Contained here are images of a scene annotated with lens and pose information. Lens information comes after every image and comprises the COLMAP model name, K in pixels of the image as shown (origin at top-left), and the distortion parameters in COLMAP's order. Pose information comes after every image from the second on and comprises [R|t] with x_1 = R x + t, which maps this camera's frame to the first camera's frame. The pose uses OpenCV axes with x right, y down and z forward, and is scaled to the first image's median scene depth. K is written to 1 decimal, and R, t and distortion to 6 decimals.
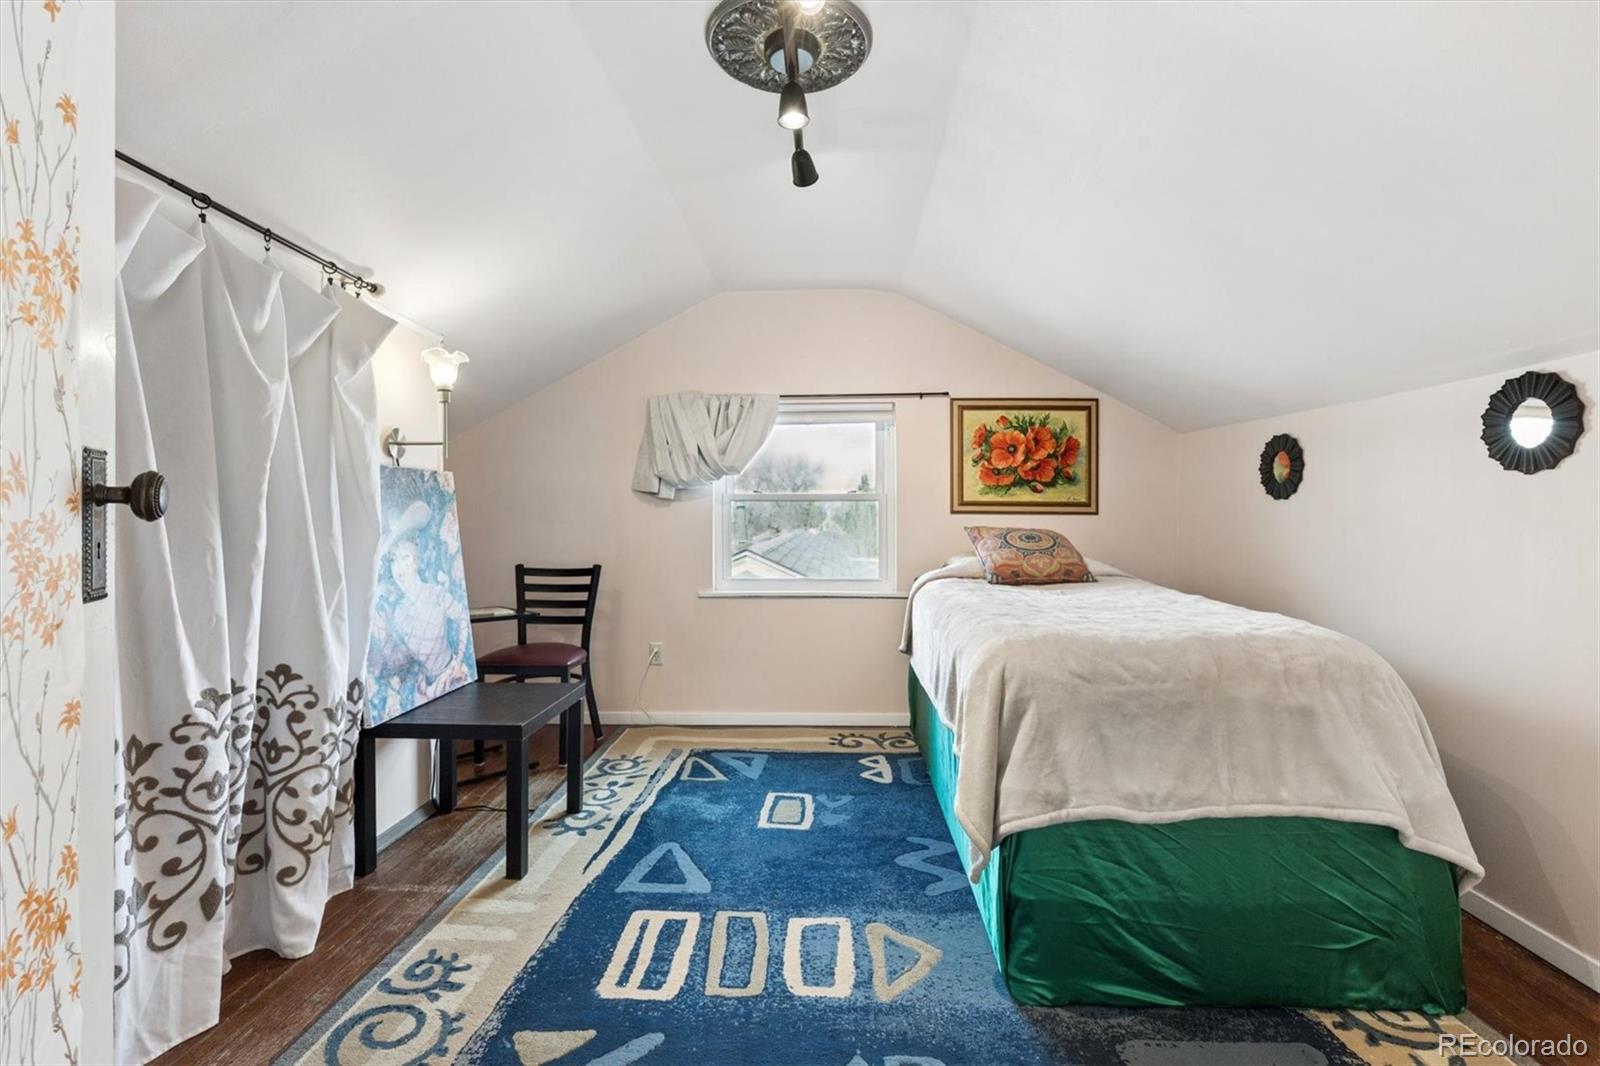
lens RADIAL K [[738.8, 0, 800.6], [0, 738.8, 516.9], [0, 0, 1]] dist [0.000903, 0.000291]
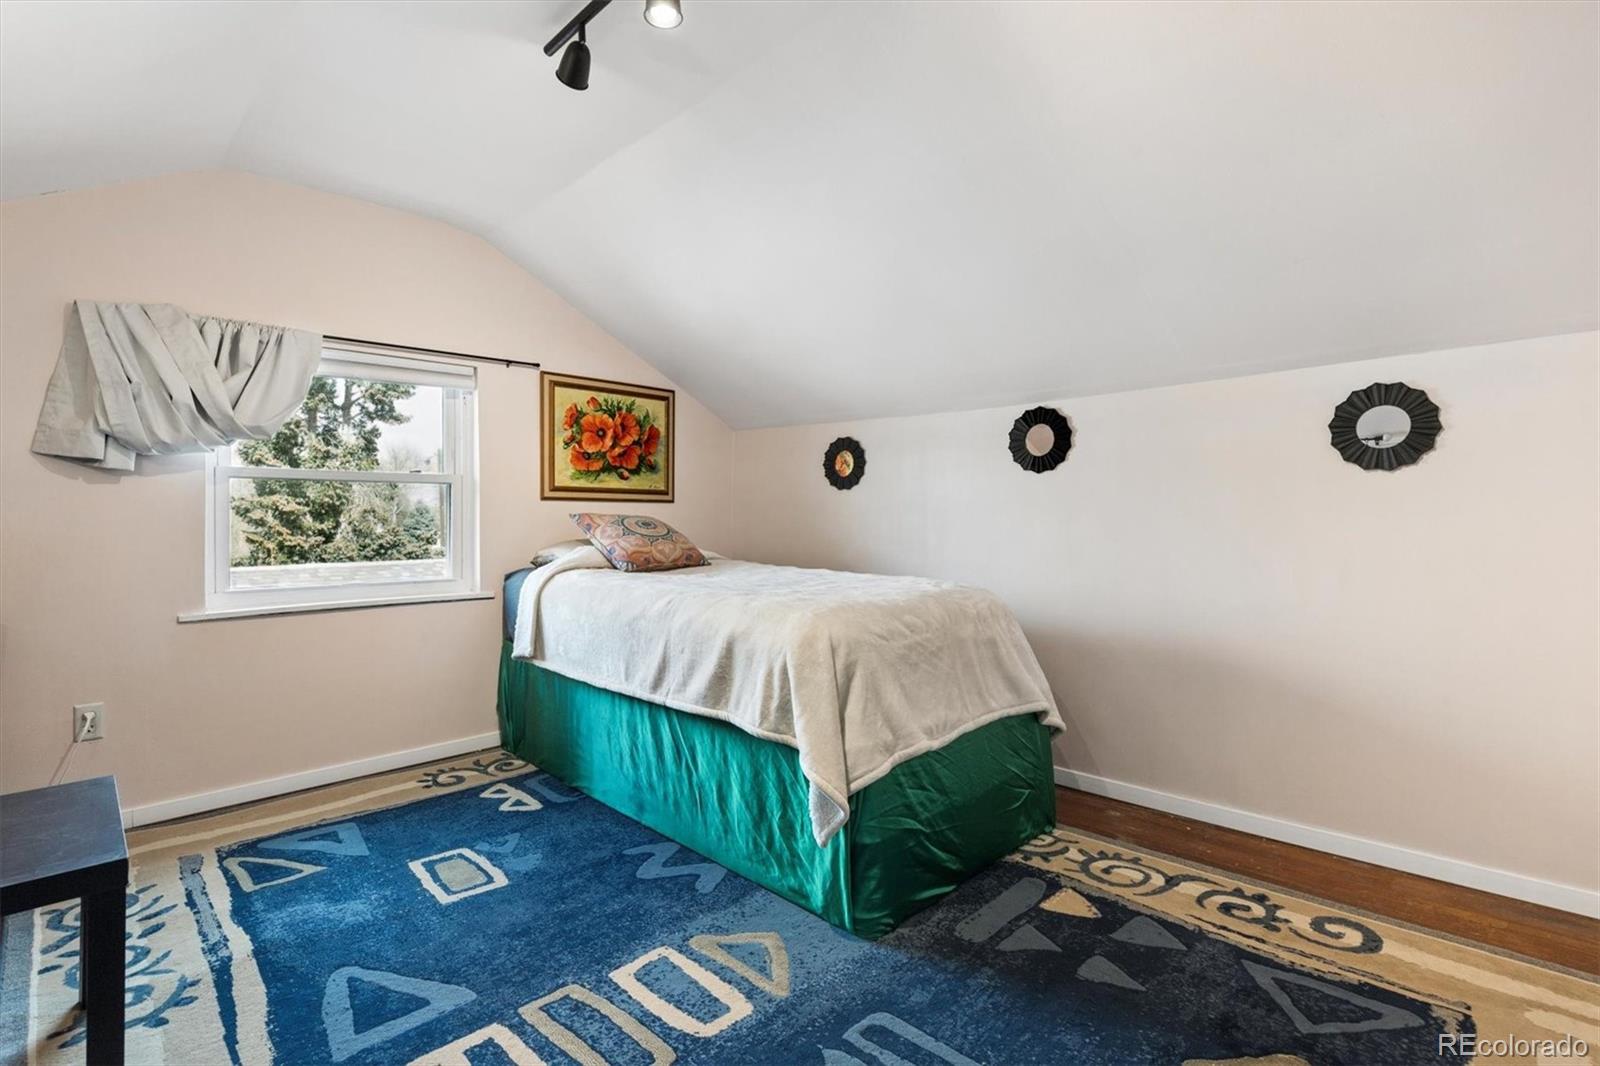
lens RADIAL K [[760.5, 0, 802.4], [0, 760.5, 525.9], [0, 0, 1]] dist [-0.000783, 0.000335]
pose [[0.682519, -0.012193, 0.730766, -0.303898], [0.001605, 0.999883, 0.015183, 0.016162], [-0.730866, -0.009190, 0.682459, 0.164373]]
